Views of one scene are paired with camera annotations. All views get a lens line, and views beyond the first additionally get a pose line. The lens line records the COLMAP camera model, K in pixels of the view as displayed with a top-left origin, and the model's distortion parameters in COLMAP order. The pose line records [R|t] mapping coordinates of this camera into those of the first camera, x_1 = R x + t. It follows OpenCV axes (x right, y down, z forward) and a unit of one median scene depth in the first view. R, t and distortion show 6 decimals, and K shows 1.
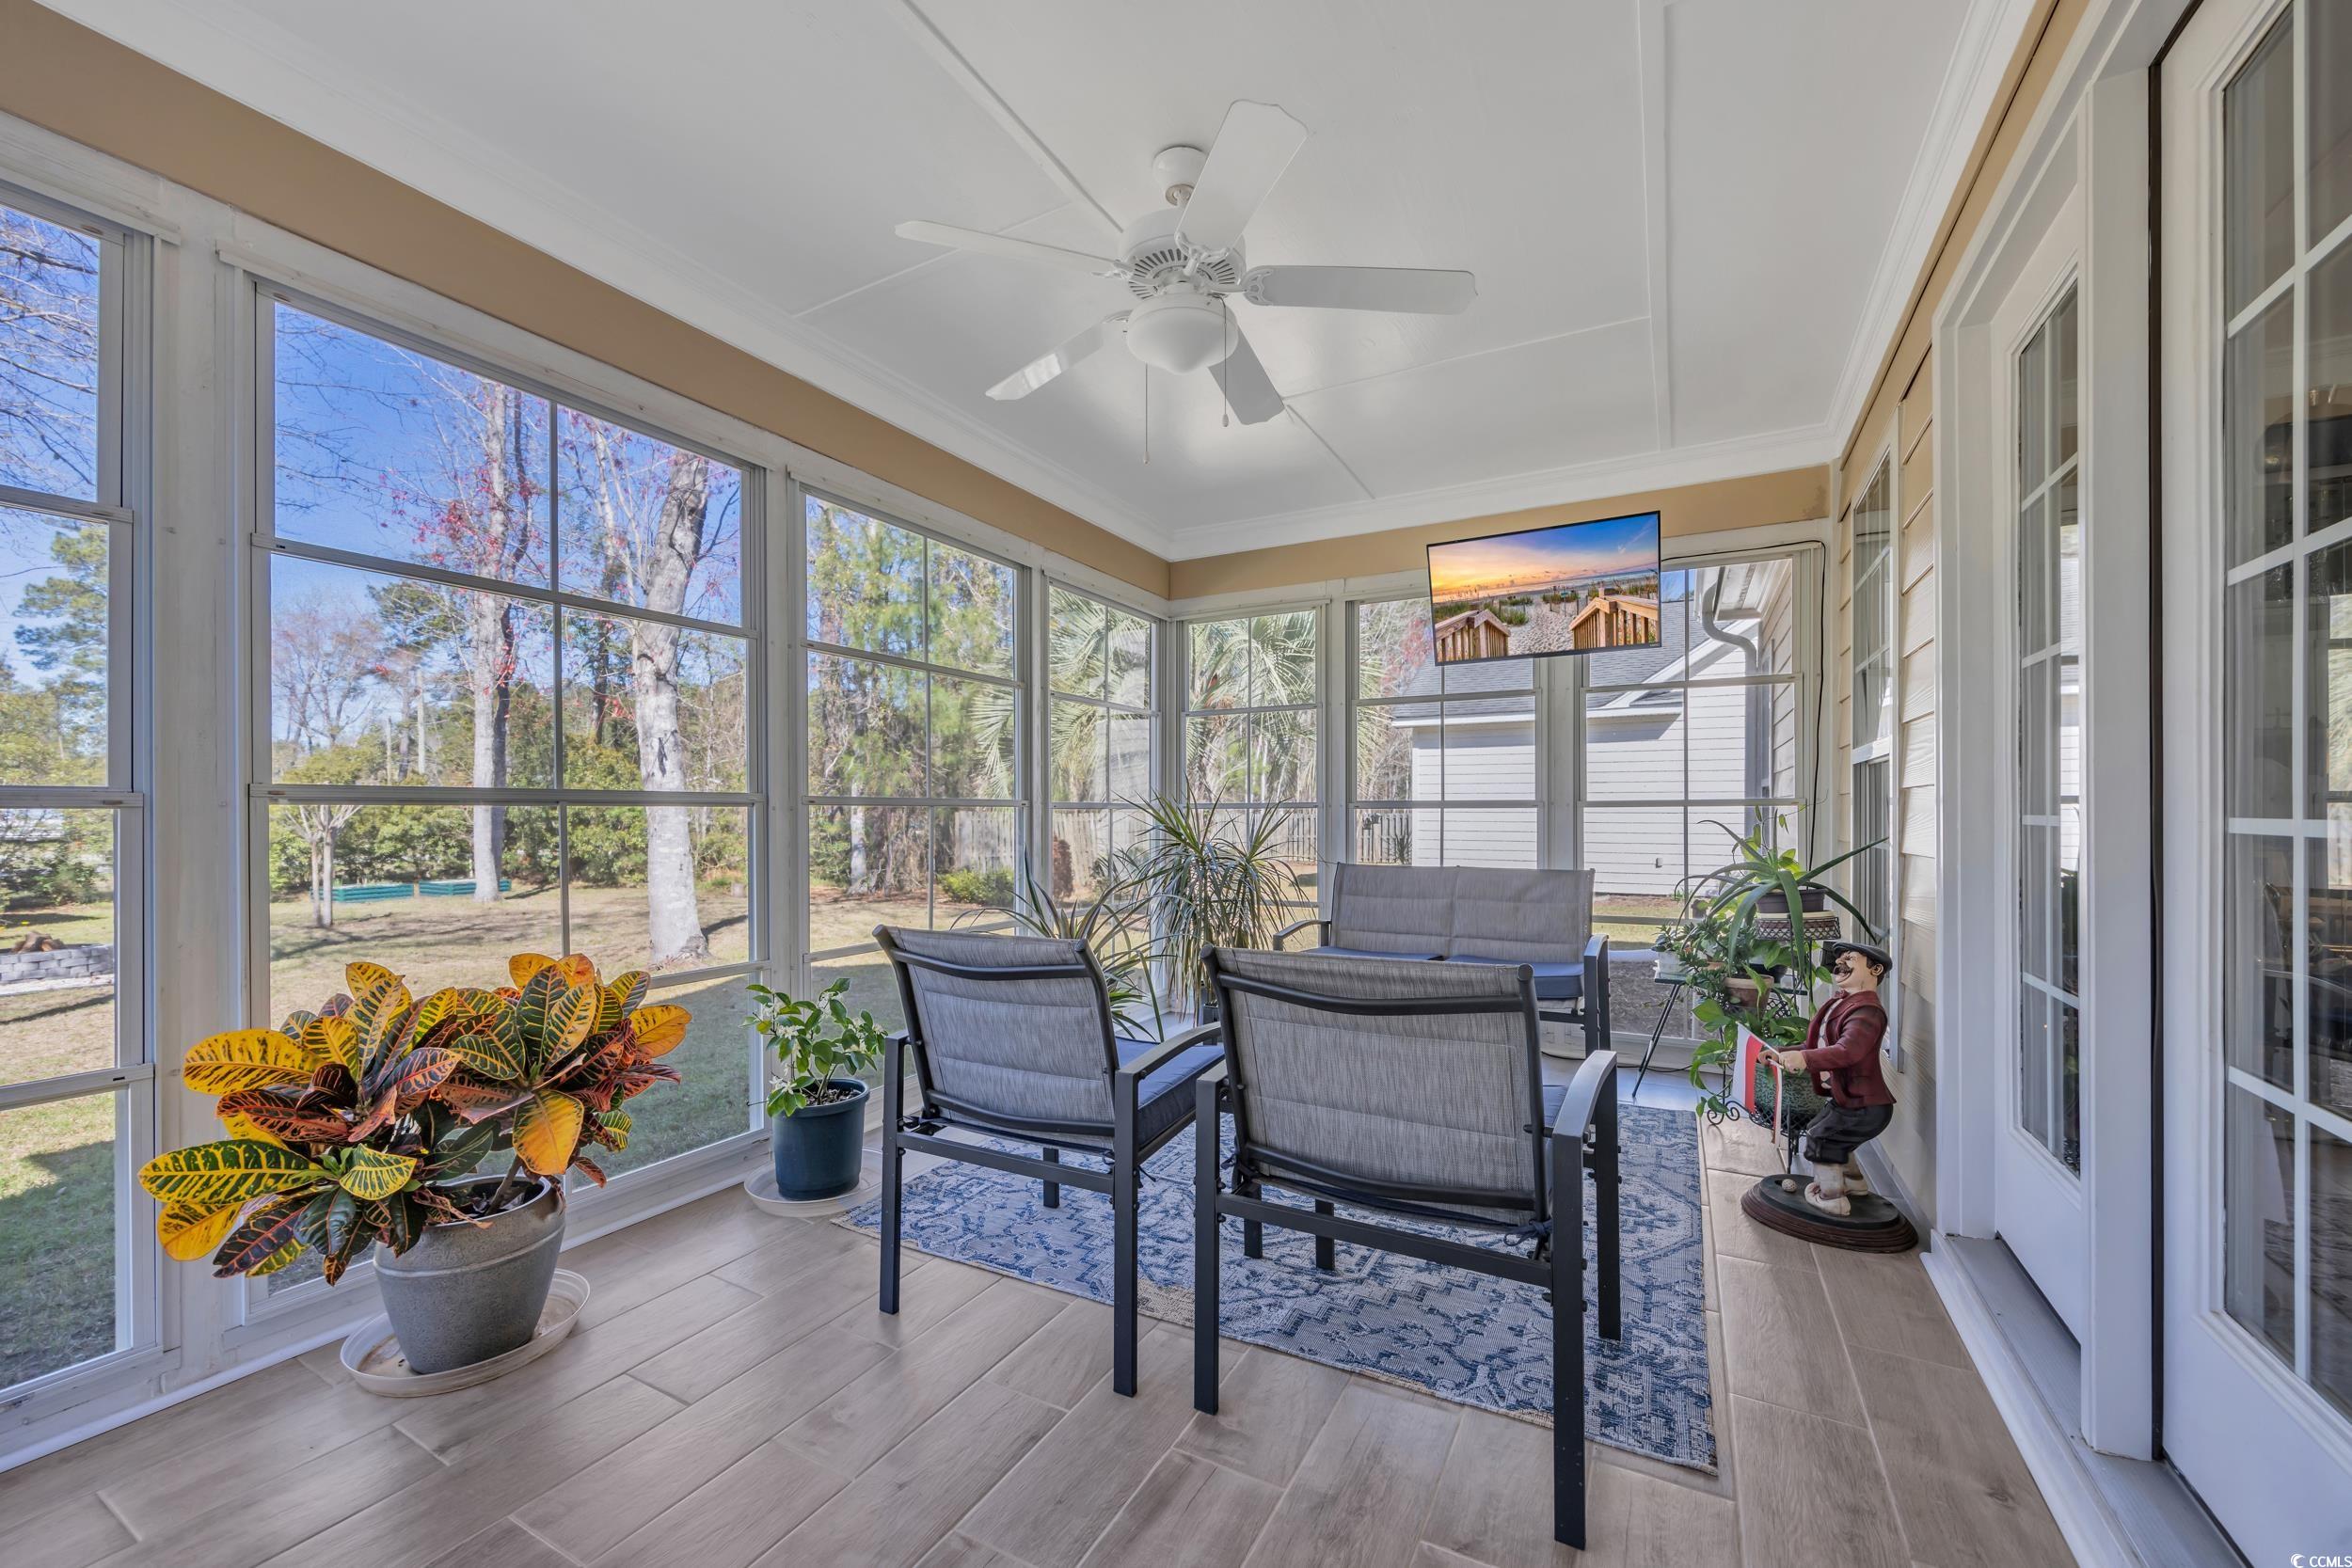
lens RADIAL K [[944.1, 0, 1167.6], [0, 944.1, 814.9], [0, 0, 1]] dist [0.000221, 0.000043]
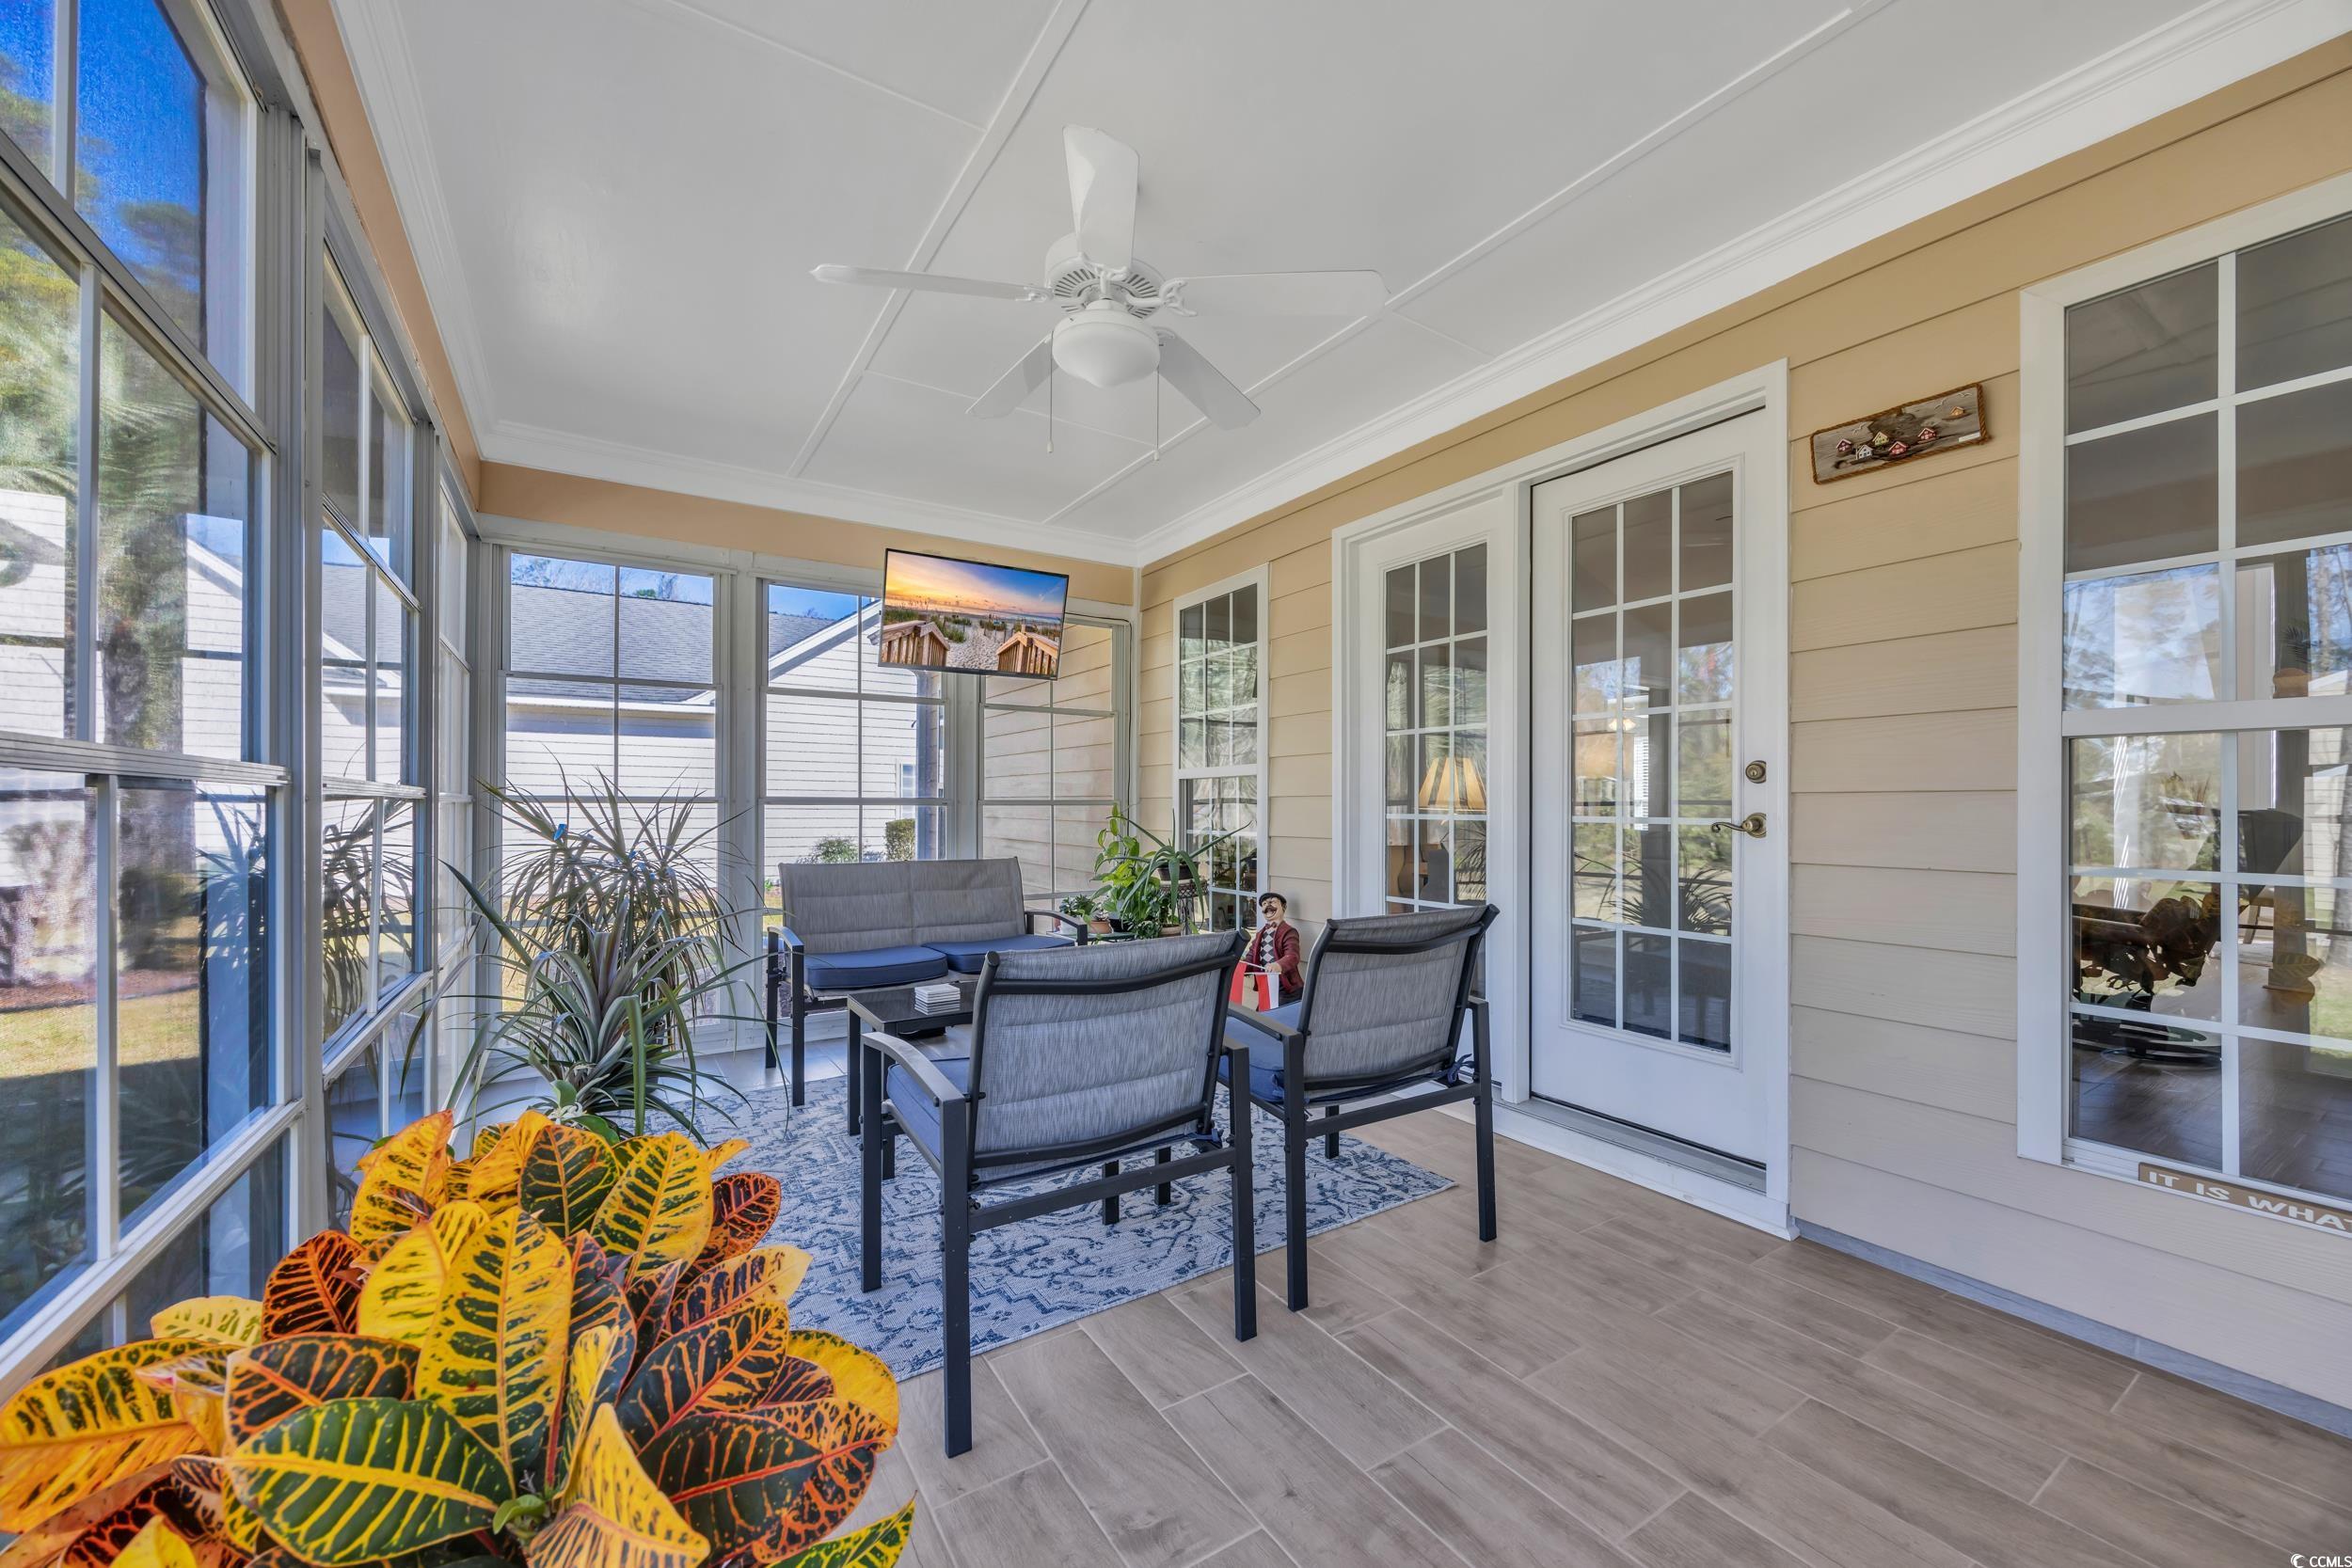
lens RADIAL K [[931.3, 0, 1172.6], [0, 931.3, 809.6], [0, 0, 1]] dist [0.000866, 0.000180]
pose [[0.465234, 0.003918, 0.885179, -0.488816], [-0.003577, 0.999990, -0.002547, -0.000855], [-0.885180, -0.001981, 0.465244, 0.264685]]
